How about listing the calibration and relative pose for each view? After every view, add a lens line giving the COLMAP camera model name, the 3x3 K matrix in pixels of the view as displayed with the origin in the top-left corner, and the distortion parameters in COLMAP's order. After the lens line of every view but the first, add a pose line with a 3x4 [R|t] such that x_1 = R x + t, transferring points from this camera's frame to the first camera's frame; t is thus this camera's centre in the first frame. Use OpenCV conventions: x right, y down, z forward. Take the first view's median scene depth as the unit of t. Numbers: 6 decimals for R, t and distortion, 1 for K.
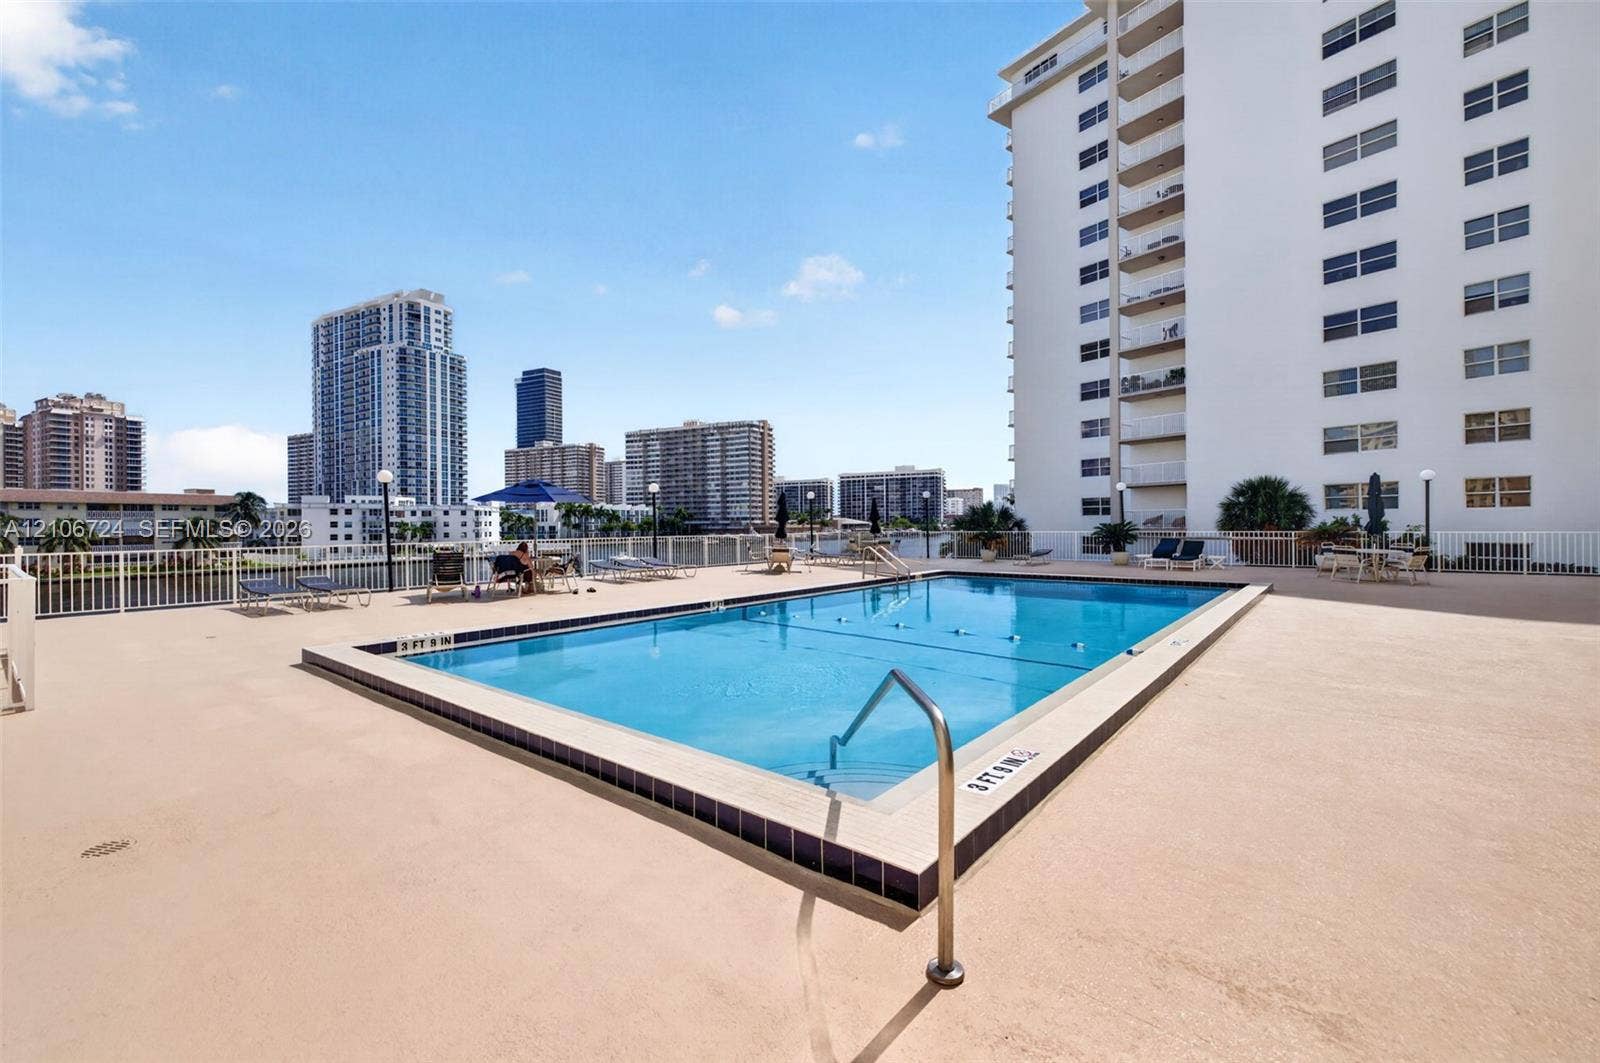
lens RADIAL K [[672.5, 0, 799.4], [0, 672.5, 524.7], [0, 0, 1]] dist [0.009024, -0.001370]
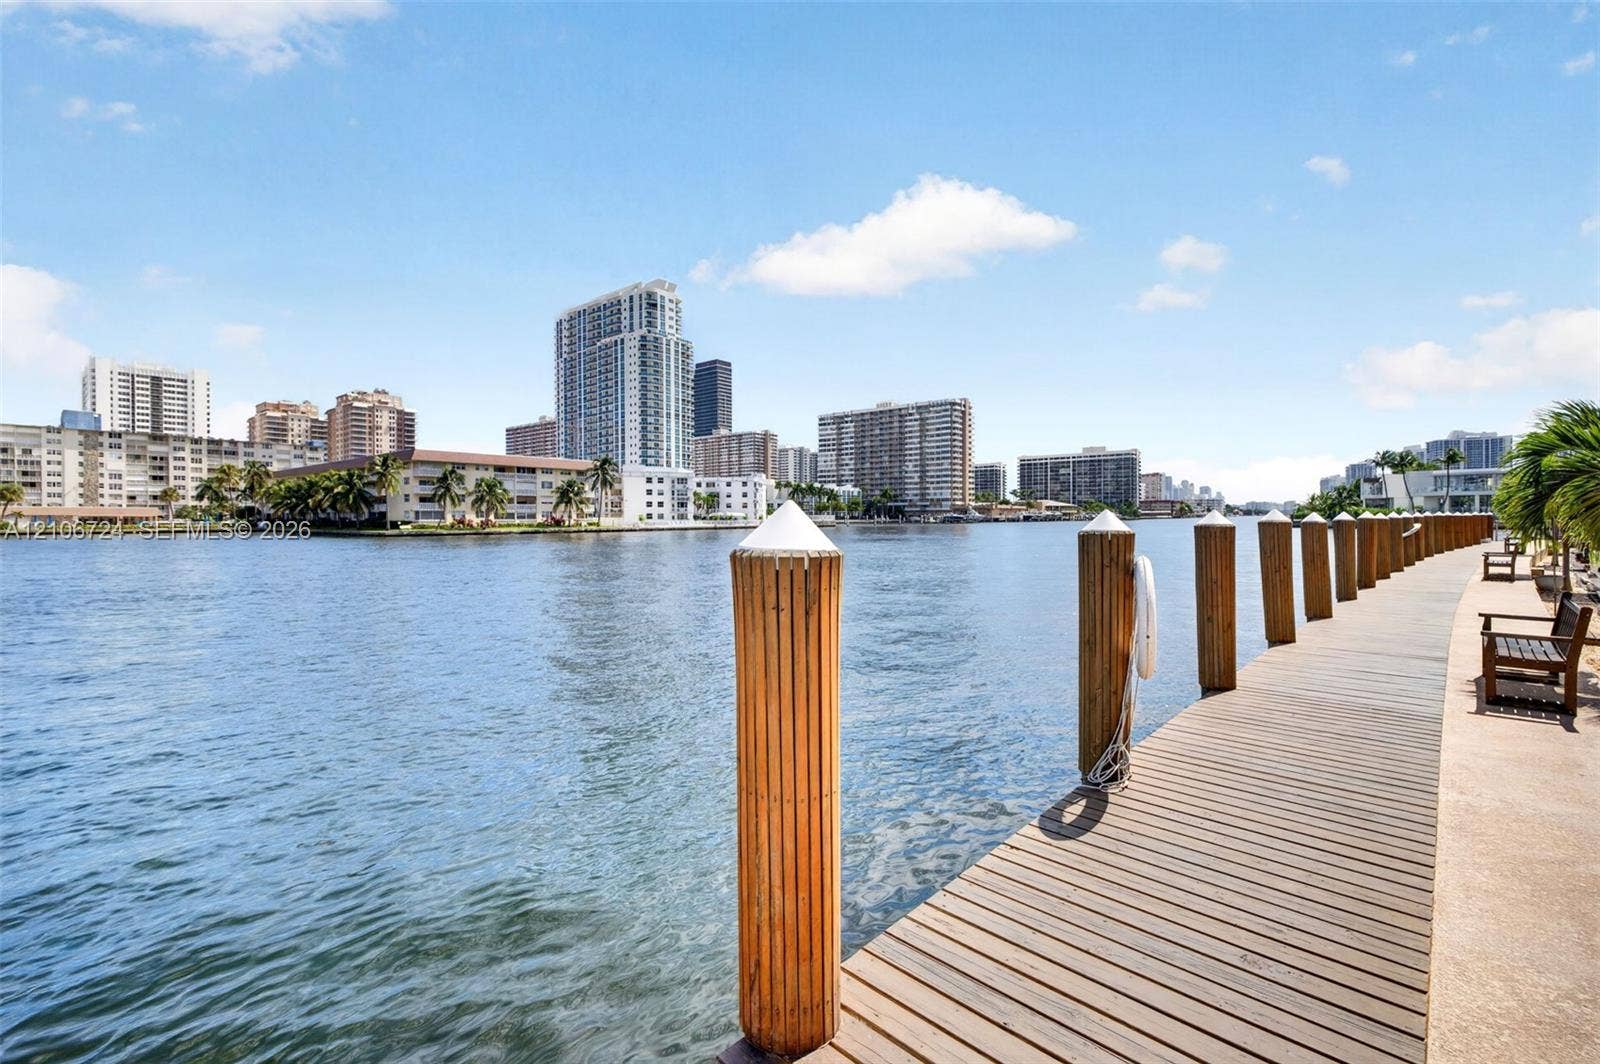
lens RADIAL K [[672.5, 0, 801.4], [0, 672.5, 522.5], [0, 0, 1]] dist [0.009024, -0.001370]
pose [[0.984357, 0.005941, -0.176084, -0.139097], [-0.004409, 0.999949, 0.009087, 0.019440], [0.176129, -0.008169, 0.984333, -0.001595]]
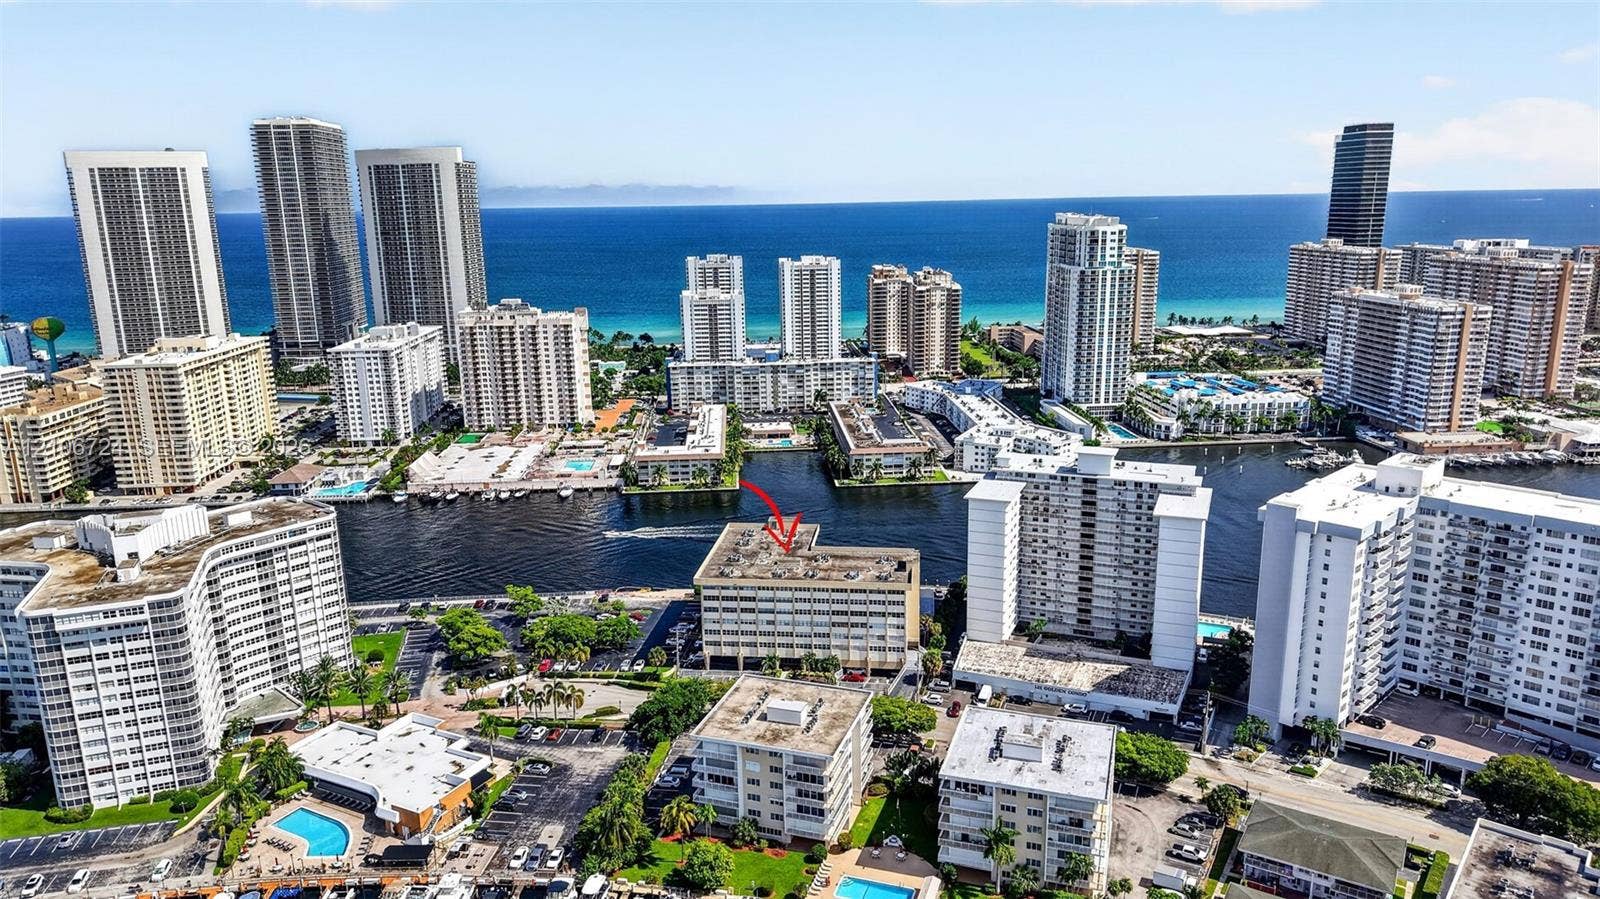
lens RADIAL K [[1091.7, 0, 785.0], [0, 1091.7, 472.6], [0, 0, 1]] dist [0.035546, -0.032954]
pose [[0.526162, 0.210412, -0.823942, 0.820850], [0.017794, 0.965969, 0.258045, -0.393009], [0.850198, -0.150435, 0.504512, -0.532627]]
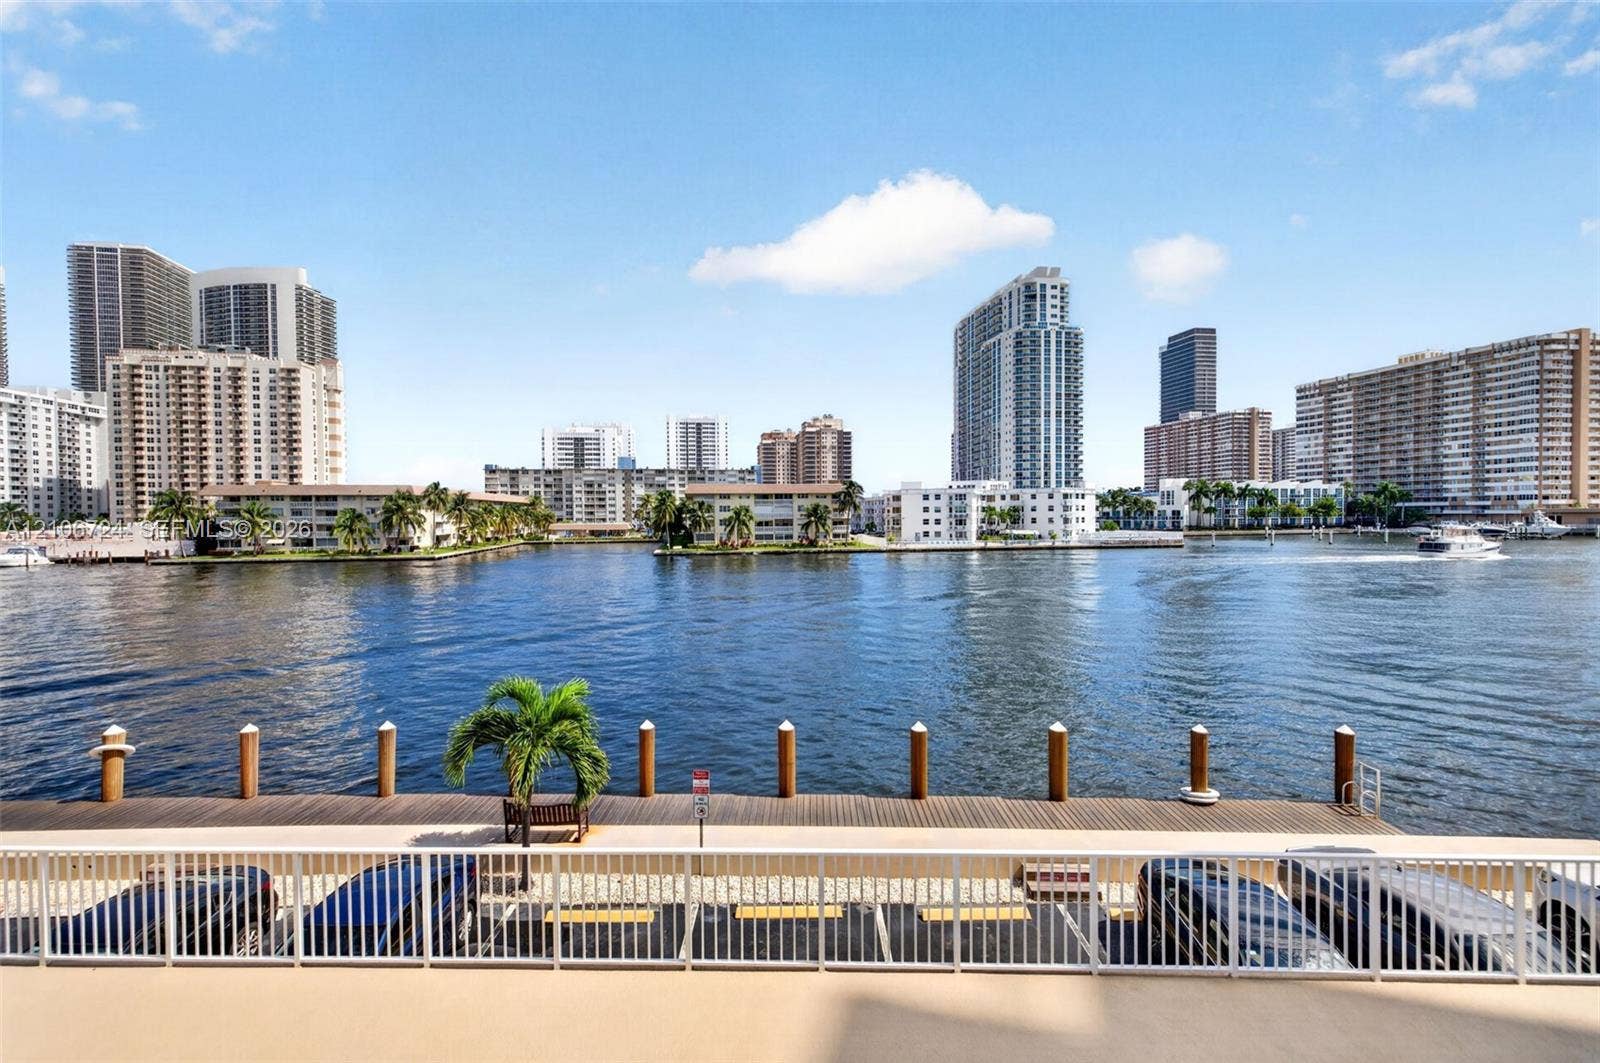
lens RADIAL K [[672.5, 0, 790.5], [0, 672.5, 526.4], [0, 0, 1]] dist [0.009024, -0.001370]
pose [[0.608249, 0.017354, -0.793557, 0.002098], [0.003863, 0.999684, 0.024823, -0.000325], [0.793737, -0.018164, 0.607990, 0.107742]]
